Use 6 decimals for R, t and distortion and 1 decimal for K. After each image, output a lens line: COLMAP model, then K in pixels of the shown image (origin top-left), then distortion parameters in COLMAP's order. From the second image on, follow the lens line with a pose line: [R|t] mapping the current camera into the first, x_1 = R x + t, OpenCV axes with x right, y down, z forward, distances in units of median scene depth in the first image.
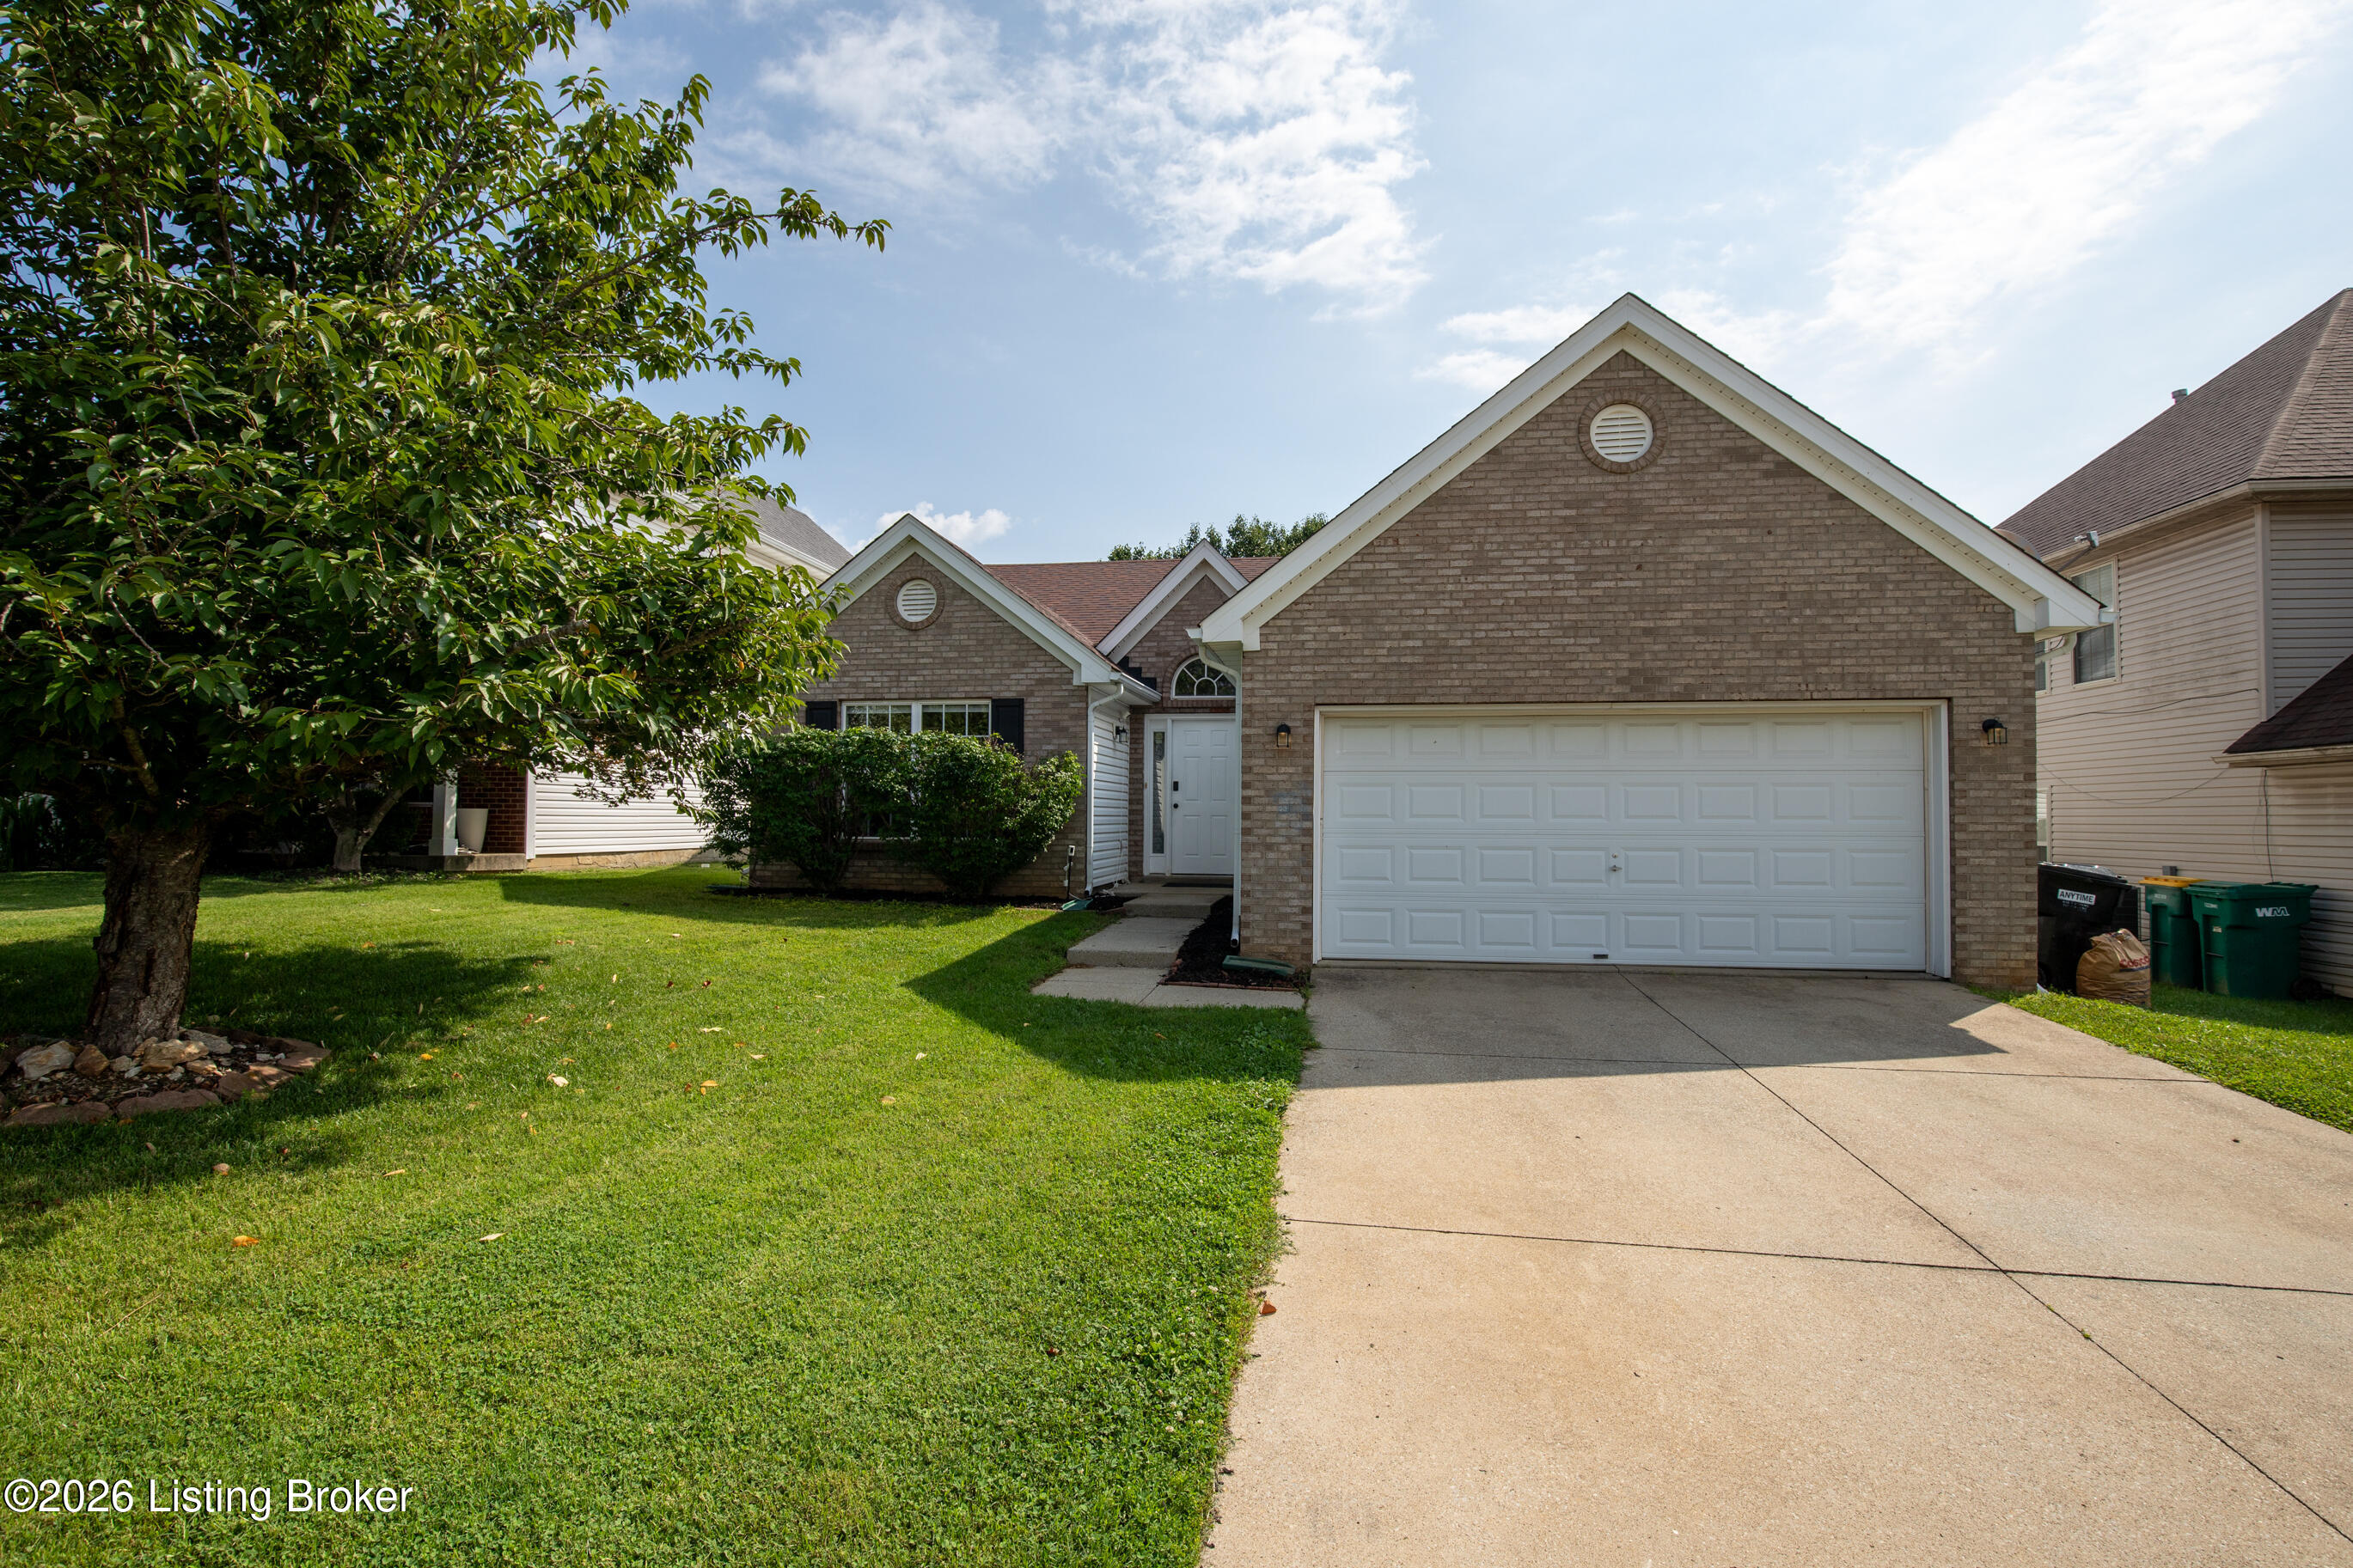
lens RADIAL K [[1098.1, 0, 1172.7], [0, 1098.1, 788.0], [0, 0, 1]] dist [-0.031072, 0.000073]
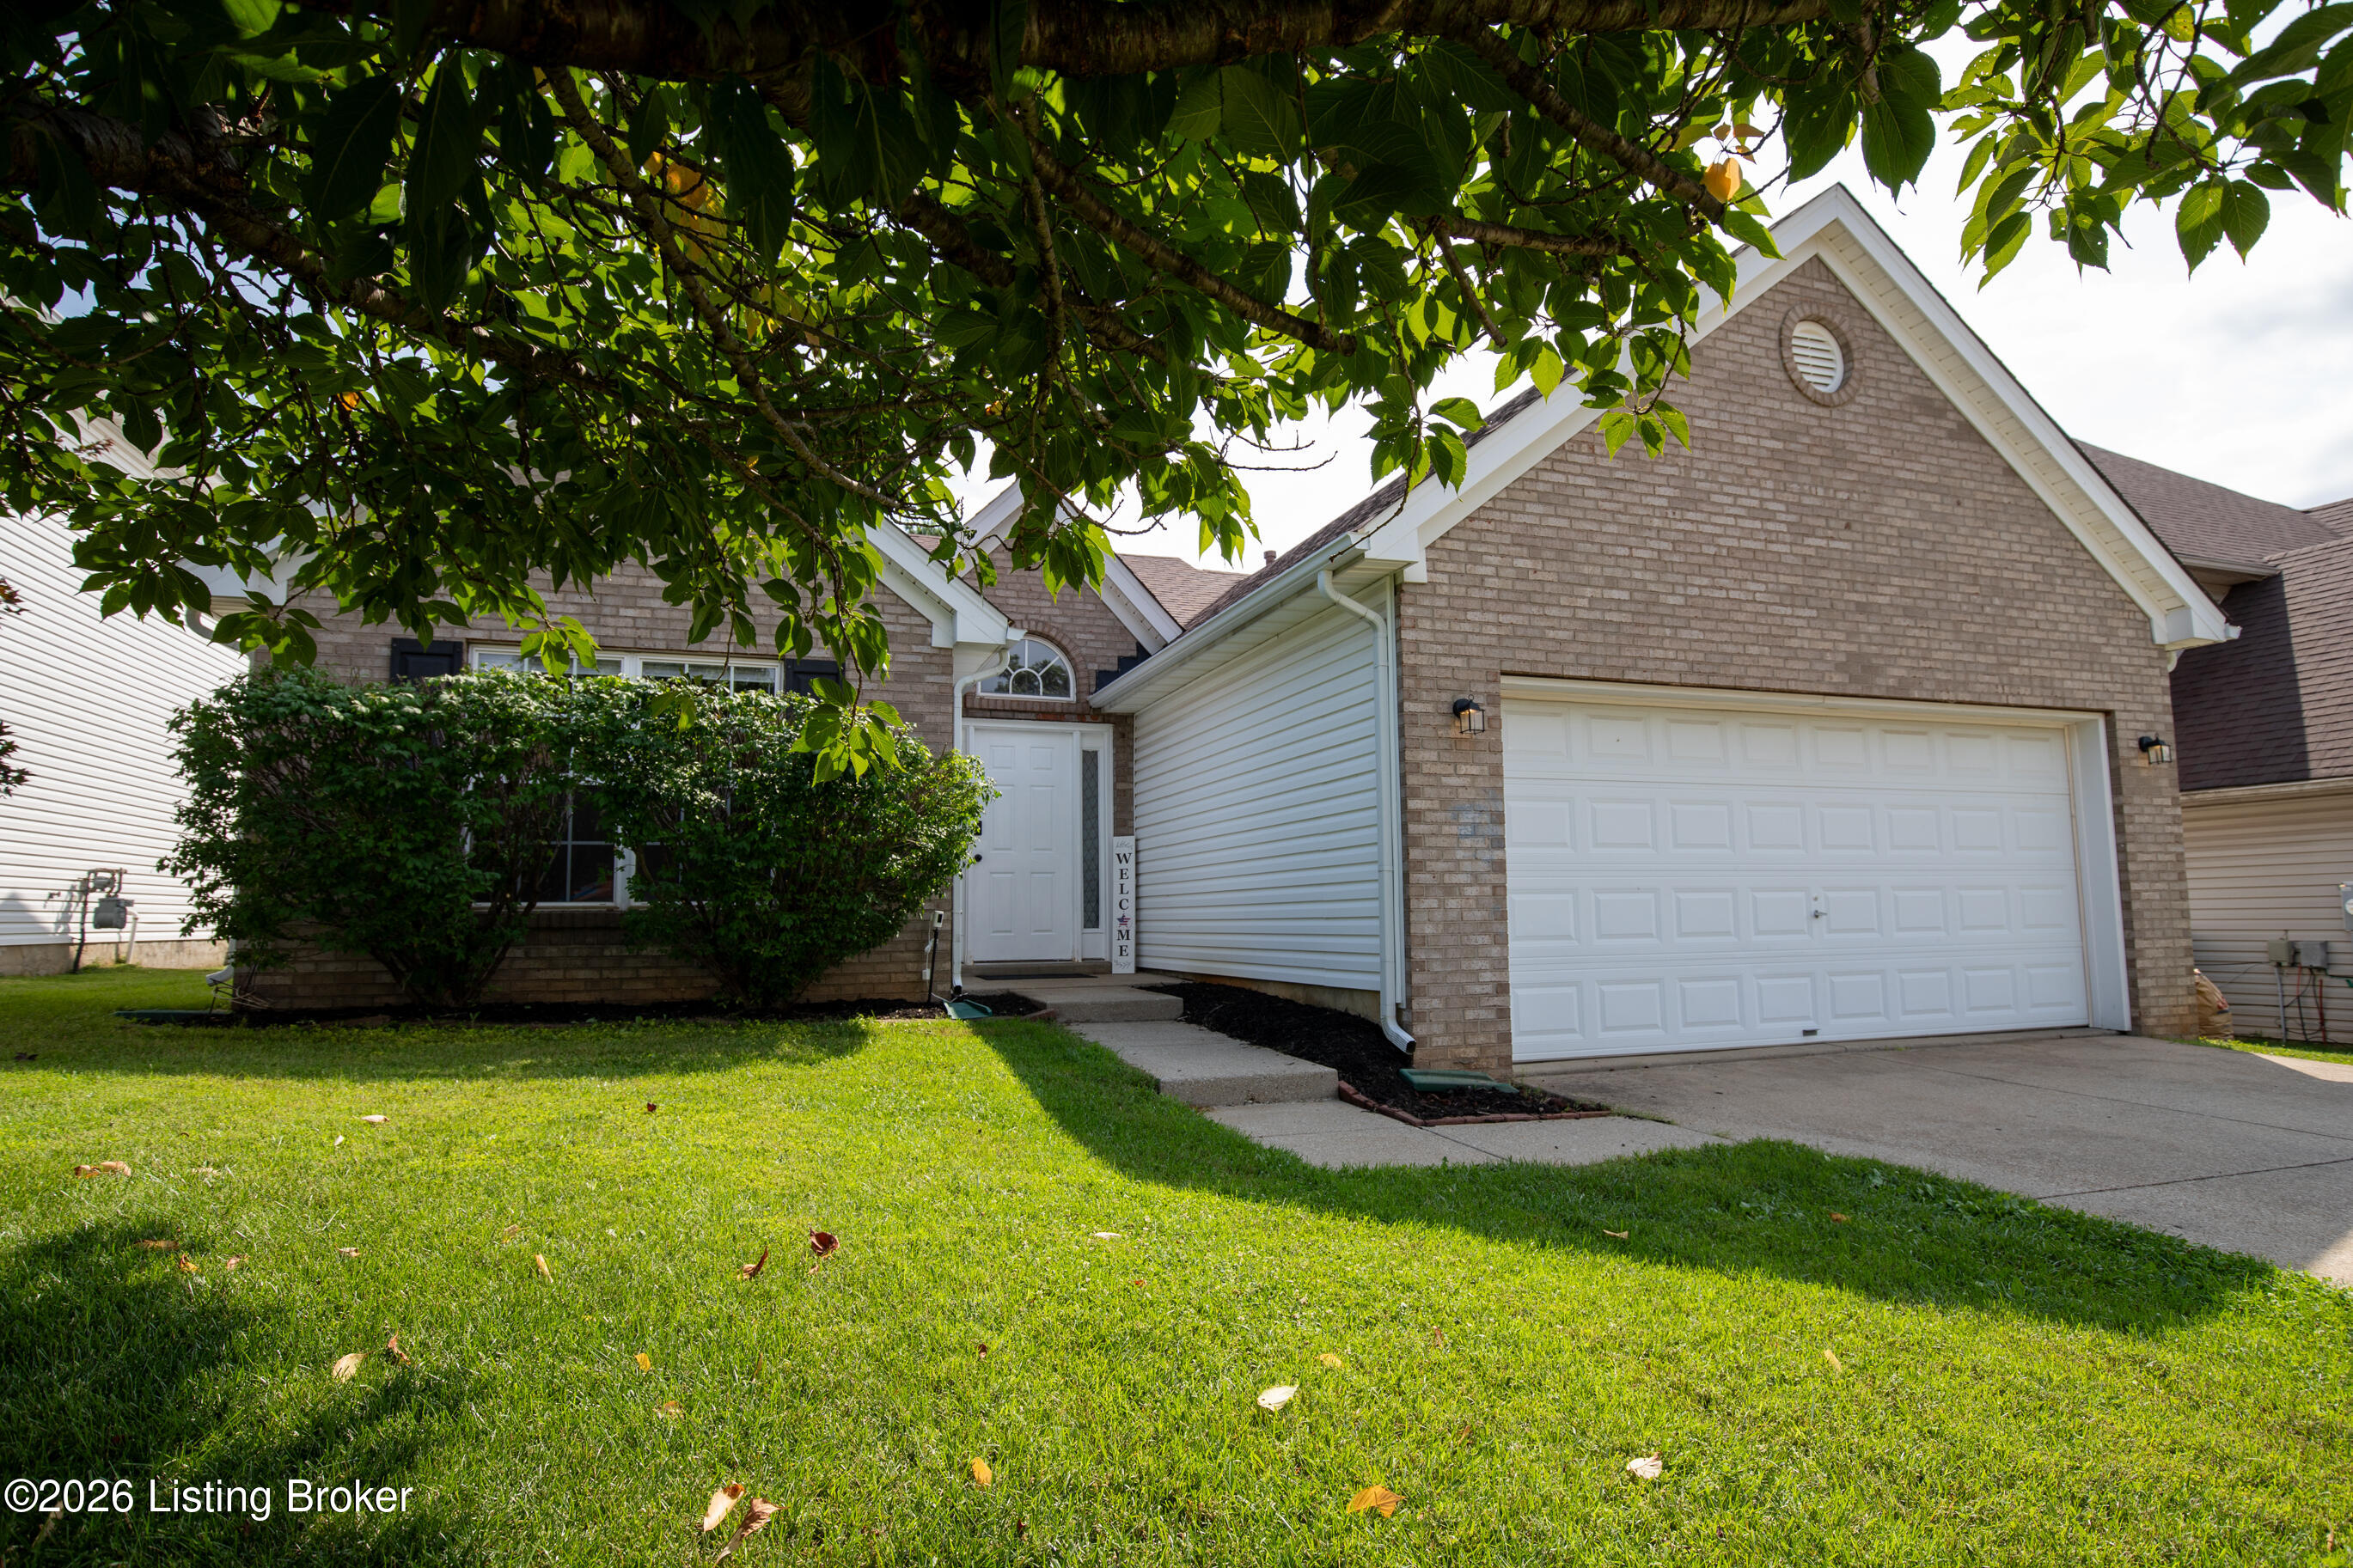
lens RADIAL K [[1243.8, 0, 1176.5], [0, 1243.8, 784.0], [0, 0, 1]] dist [-0.021052, 0.000044]
pose [[0.878523, 0.035018, 0.476416, -0.404365], [0.002046, 0.997025, -0.077058, 0.048972], [-0.477696, 0.068672, 0.875837, 0.457152]]
